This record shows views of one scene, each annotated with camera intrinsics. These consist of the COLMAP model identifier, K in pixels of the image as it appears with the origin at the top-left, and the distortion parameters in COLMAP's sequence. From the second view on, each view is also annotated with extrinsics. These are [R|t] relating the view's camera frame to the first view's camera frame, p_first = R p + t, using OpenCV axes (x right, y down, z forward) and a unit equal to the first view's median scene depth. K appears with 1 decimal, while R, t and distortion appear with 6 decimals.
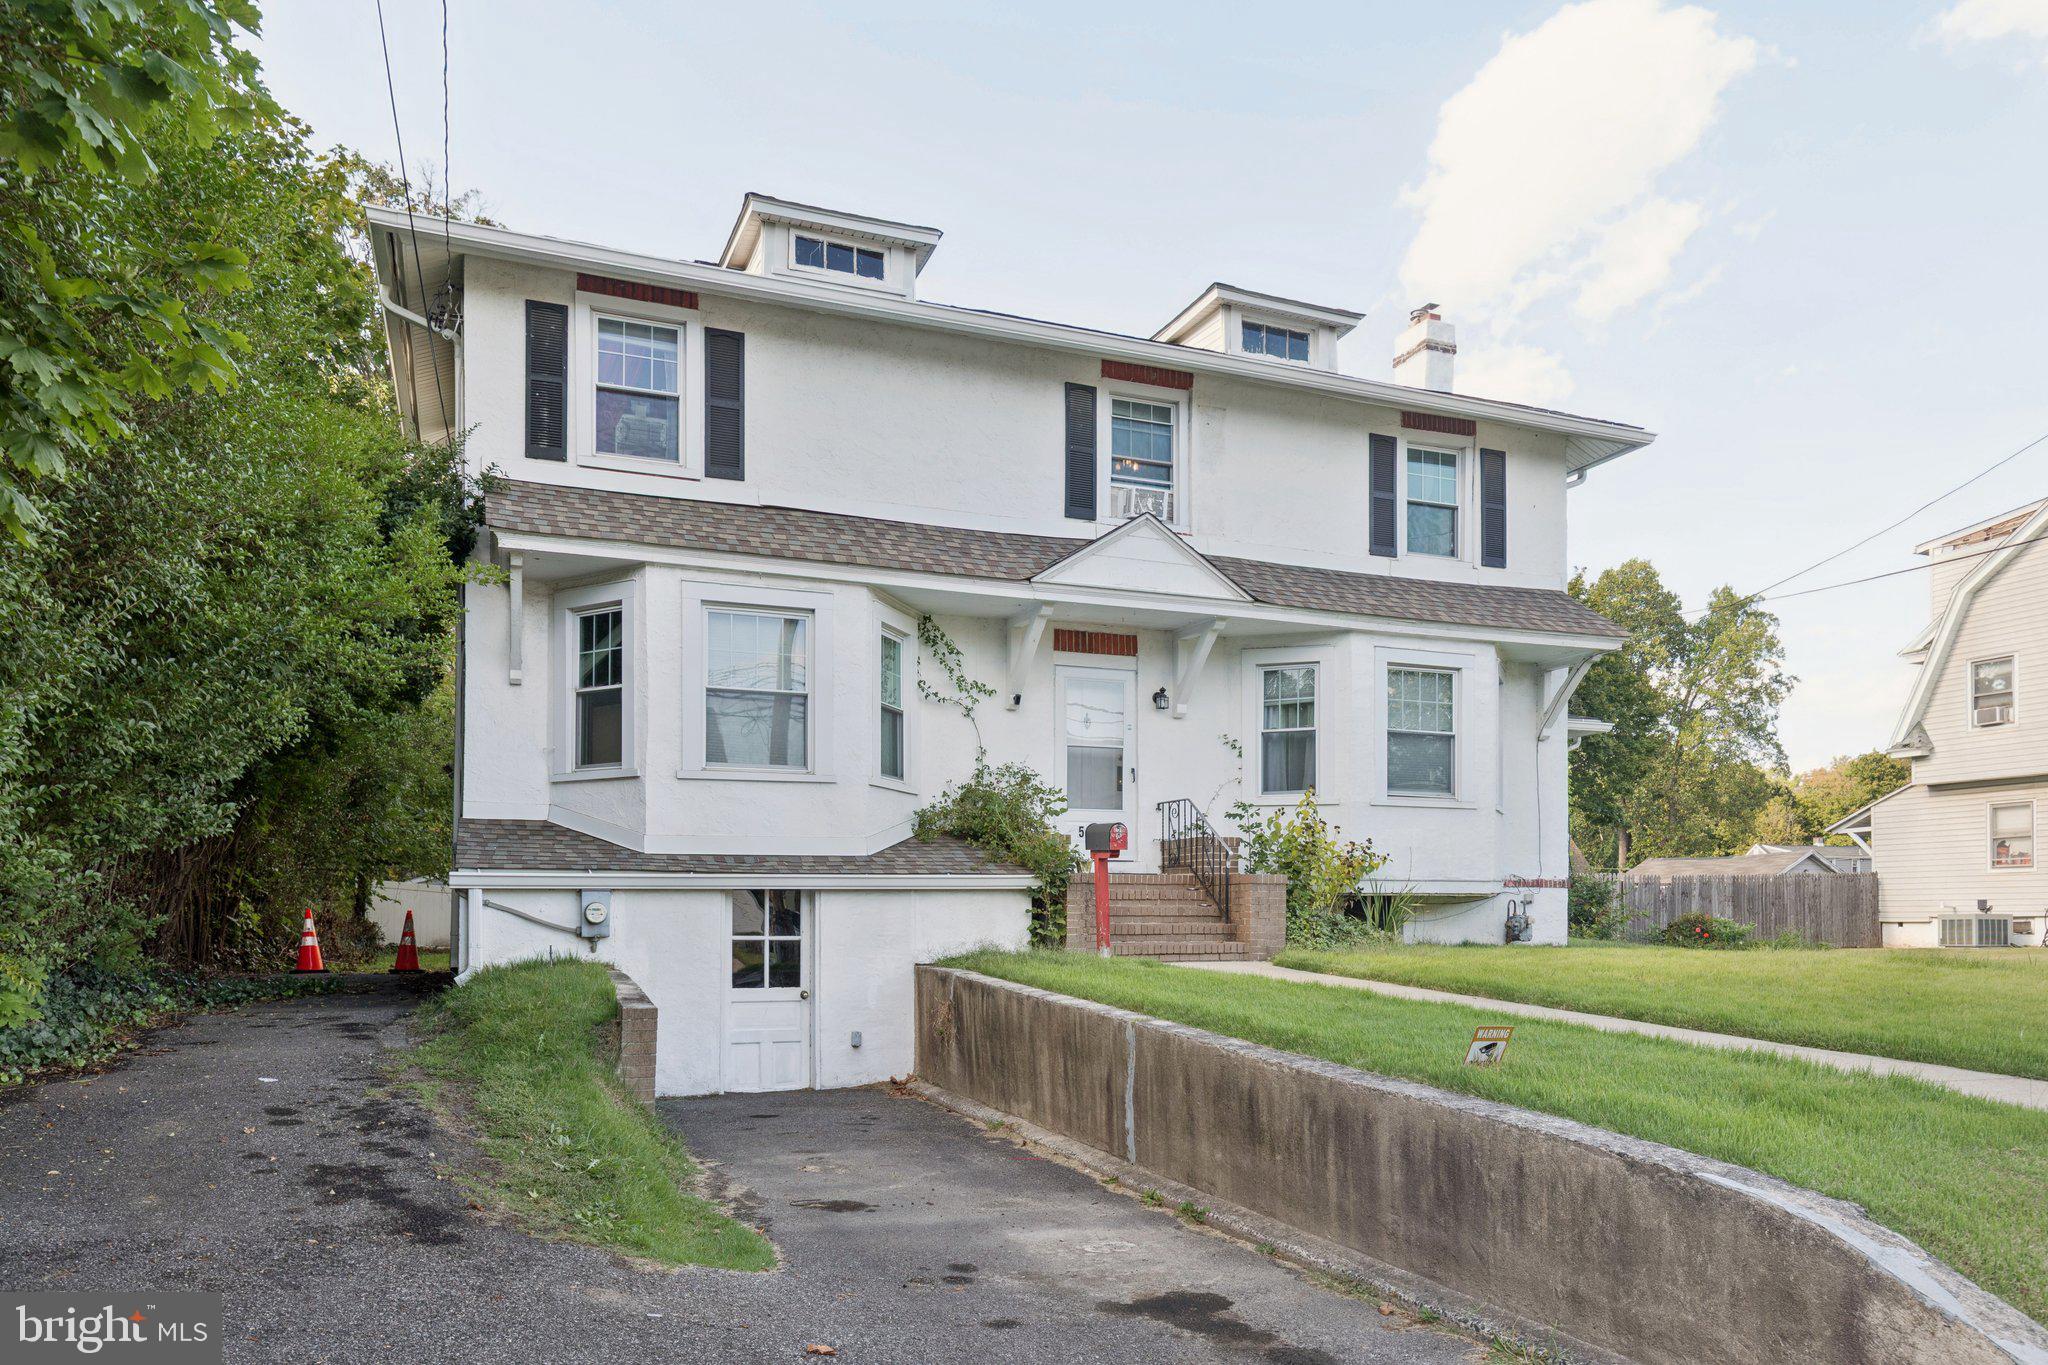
lens RADIAL K [[1282.7, 0, 1027.6], [0, 1282.7, 911.3], [0, 0, 1]] dist [-0.002281, -0.000800]
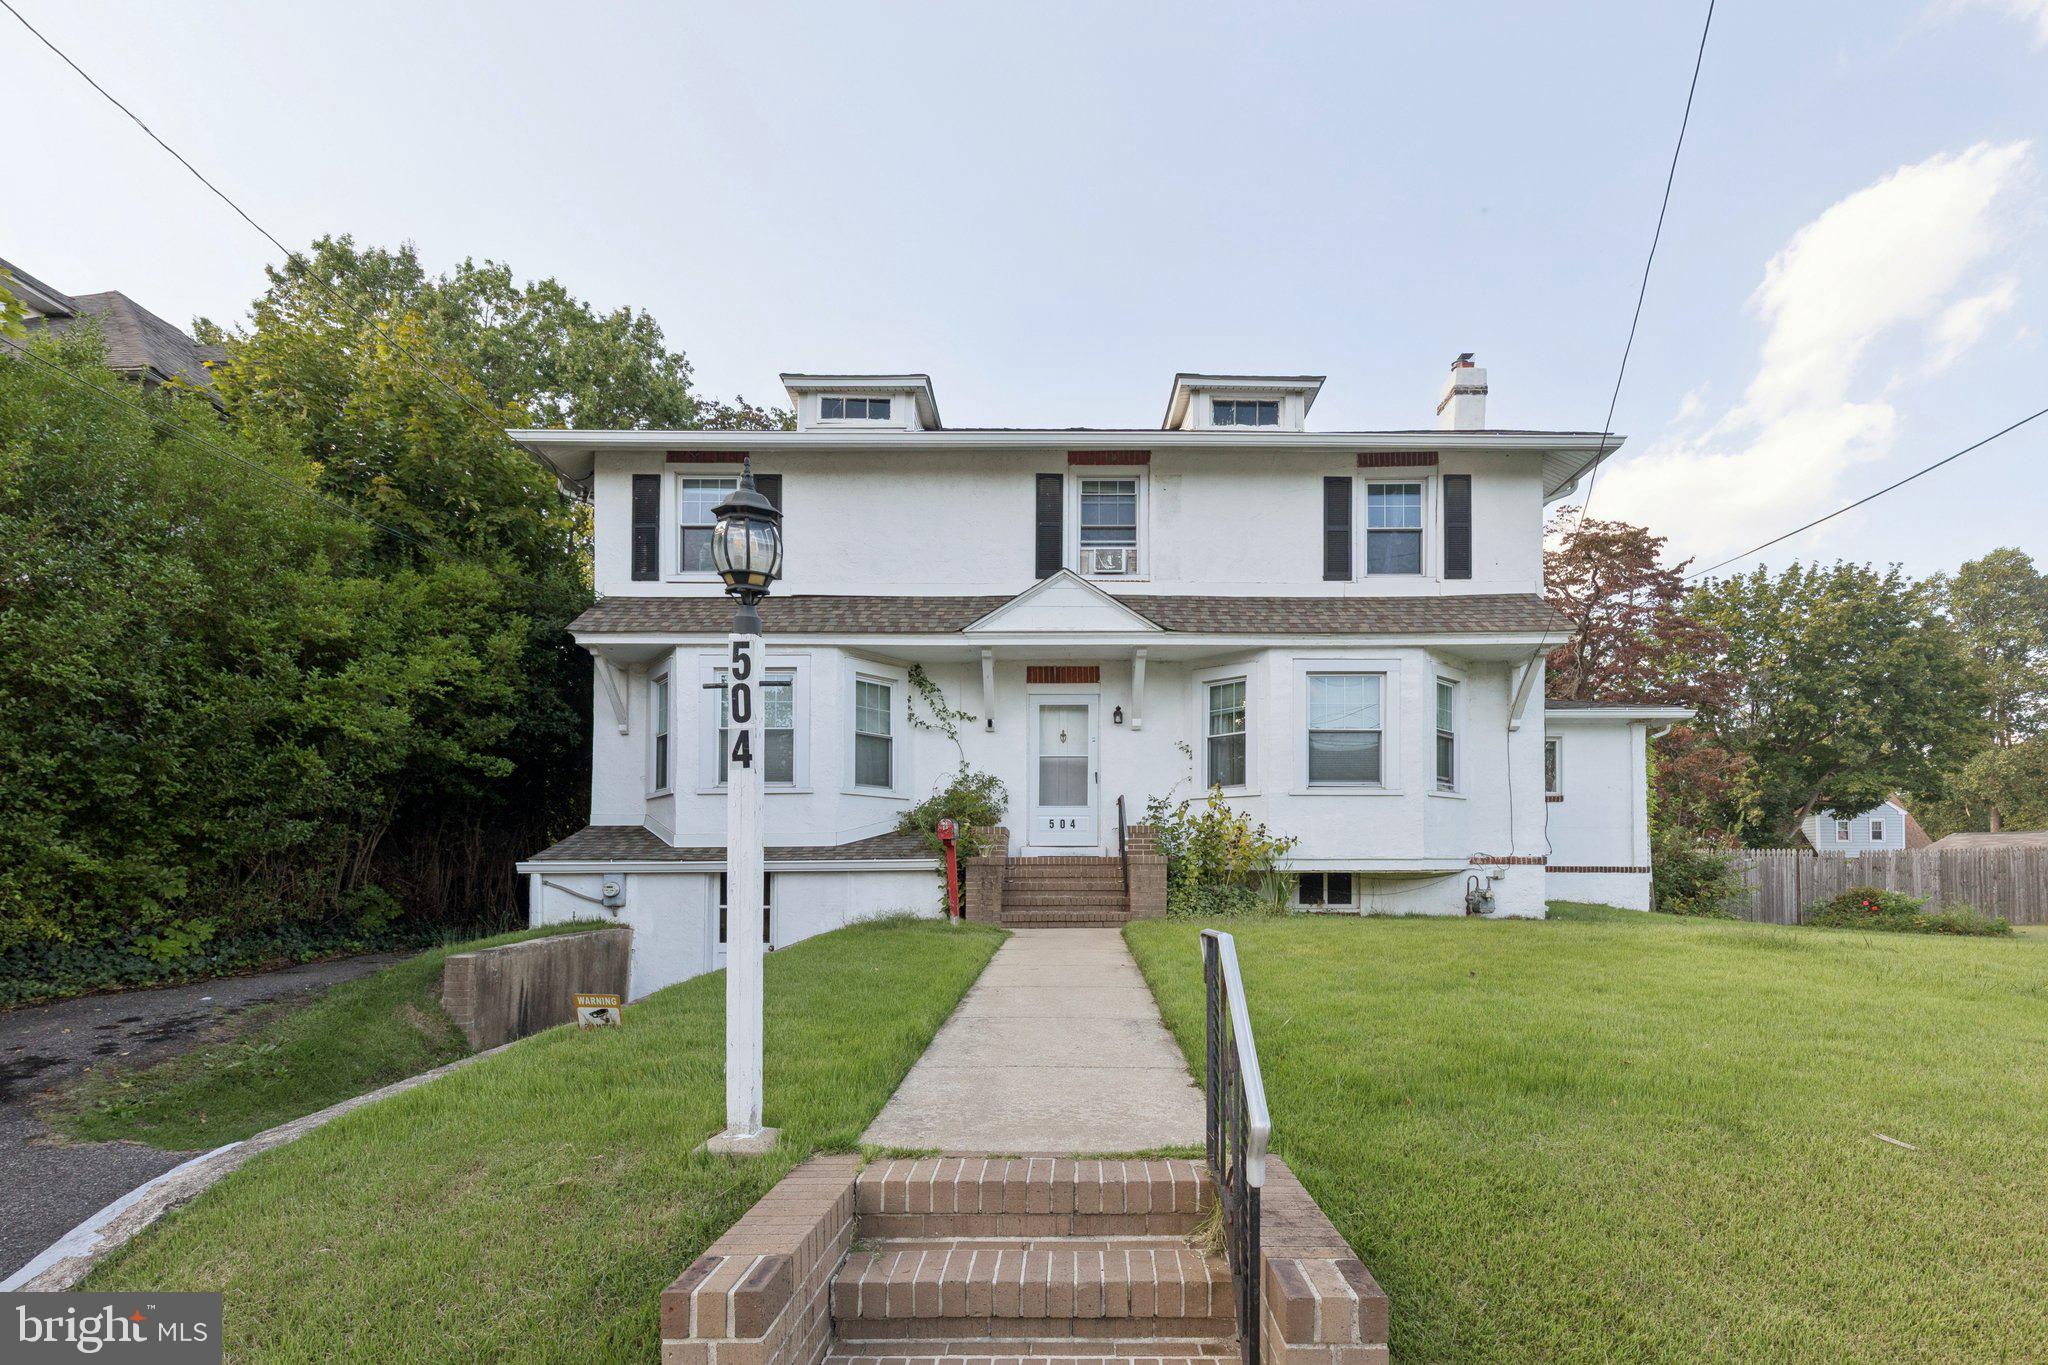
lens RADIAL K [[971.0, 0, 1609.8], [0, 971.0, 870.0], [0, 0, 1]] dist [-0.000077, -0.000654]
pose [[0.939128, -0.006094, -0.343513, 0.881059], [0.001798, 0.999916, -0.012824, -0.003360], [0.343563, 0.011426, 0.939060, 0.285245]]
